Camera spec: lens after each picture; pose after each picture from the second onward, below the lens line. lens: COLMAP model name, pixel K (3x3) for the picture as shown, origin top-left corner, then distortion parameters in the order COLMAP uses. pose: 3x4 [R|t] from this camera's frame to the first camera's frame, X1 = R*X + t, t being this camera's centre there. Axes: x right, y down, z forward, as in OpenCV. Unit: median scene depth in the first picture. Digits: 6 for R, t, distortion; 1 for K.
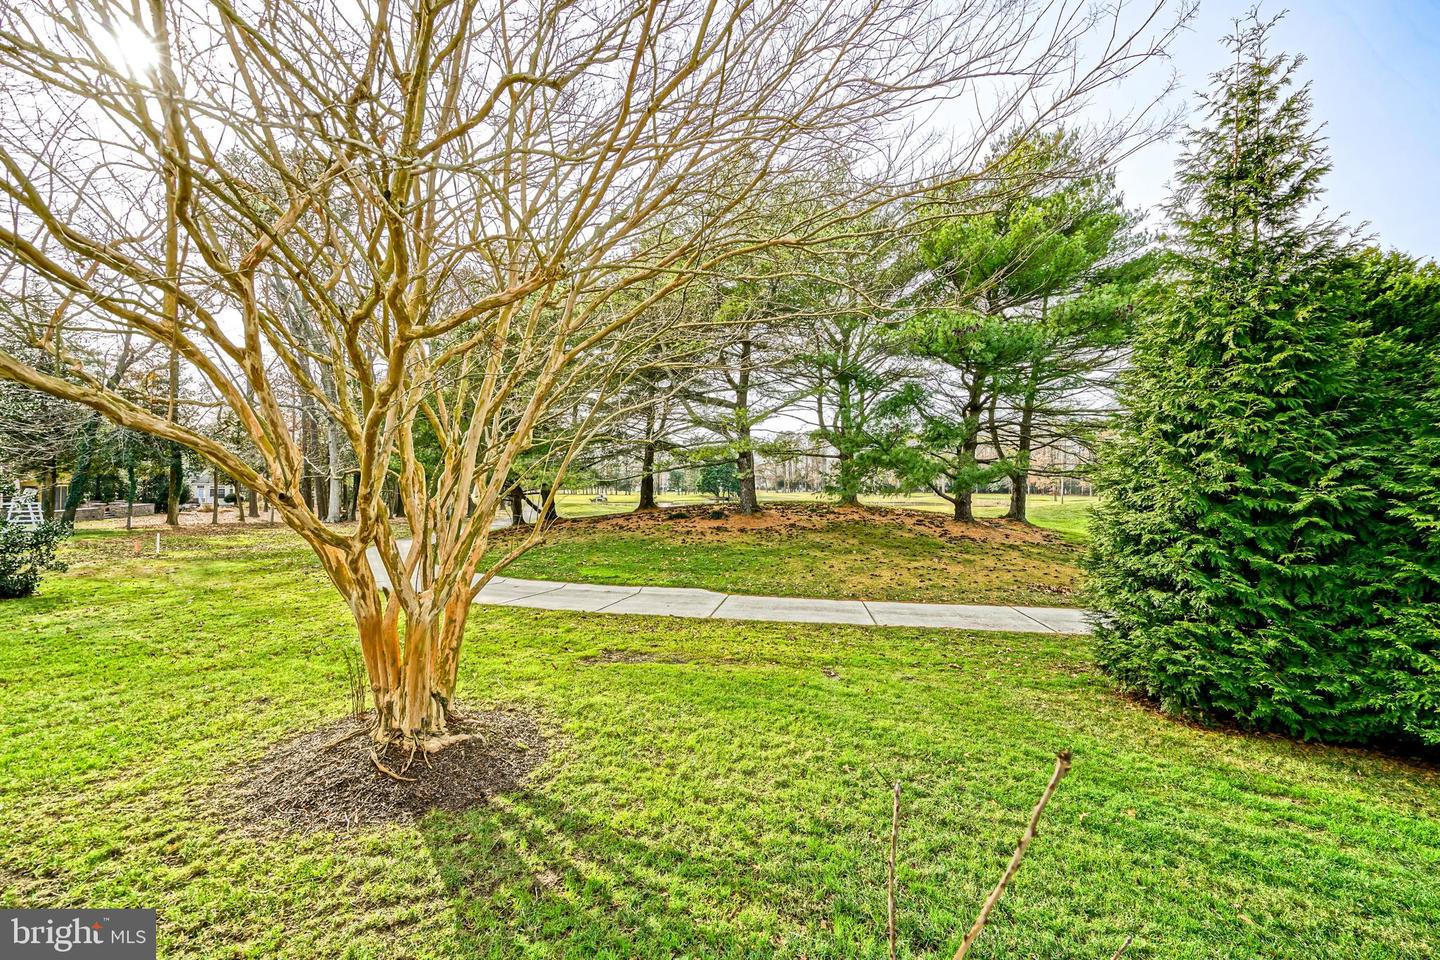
lens RADIAL K [[638.7, 0, 712.3], [0, 638.7, 479.3], [0, 0, 1]] dist [0.041831, -0.000451]
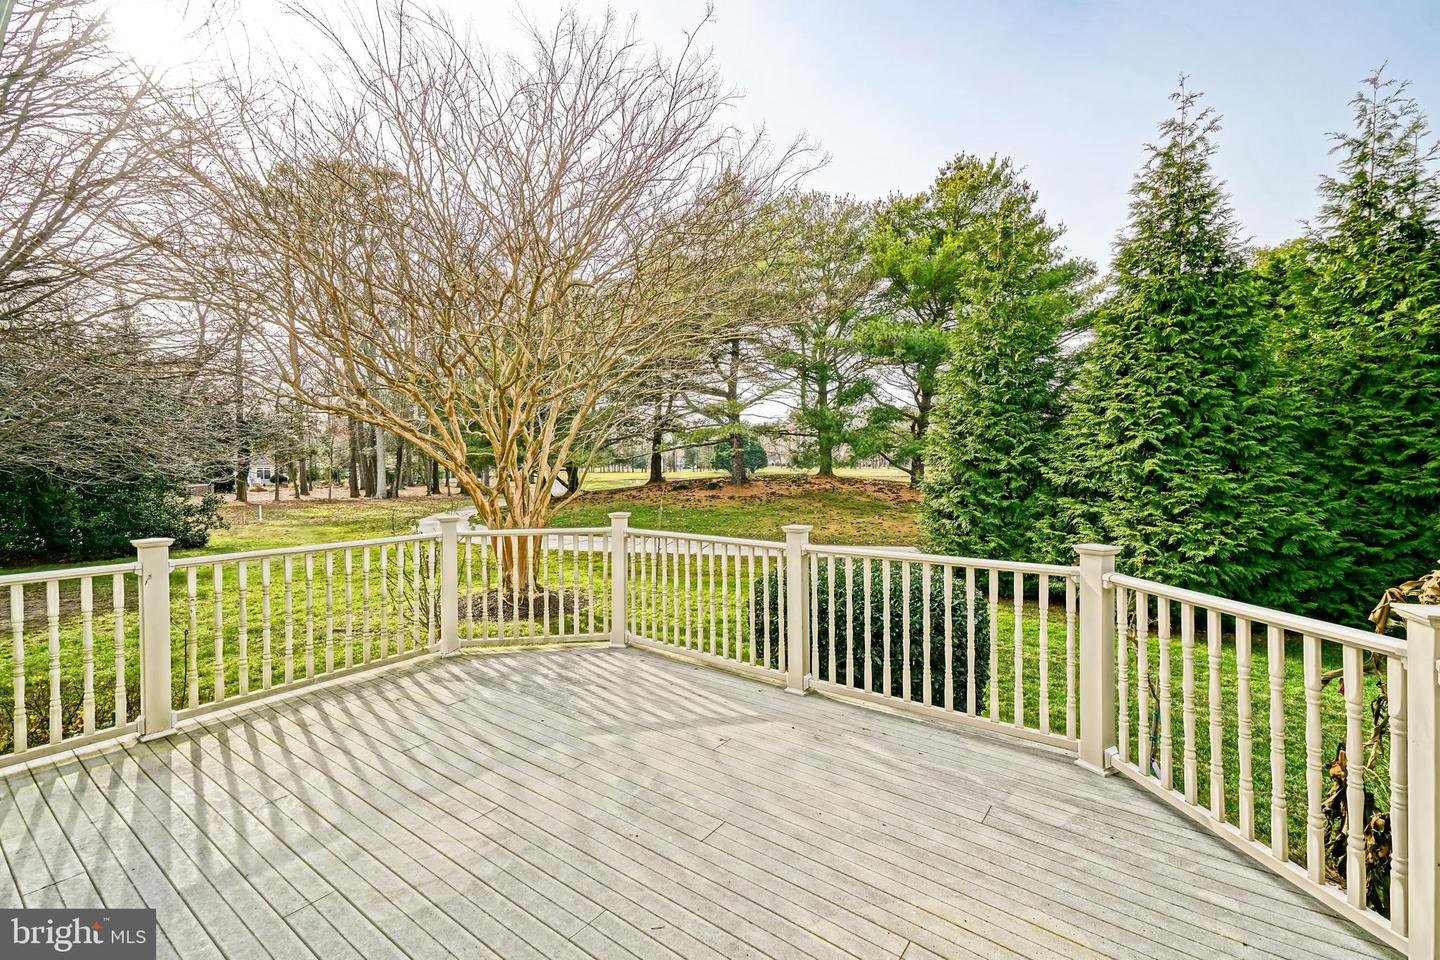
lens RADIAL K [[644.7, 0, 699.5], [0, 644.7, 480.5], [0, 0, 1]] dist [0.070677, -0.000099]
pose [[0.998866, -0.010839, -0.046350, 0.038657], [0.012558, 0.999238, 0.036960, 0.000268], [0.045915, -0.037500, 0.998241, -0.213435]]
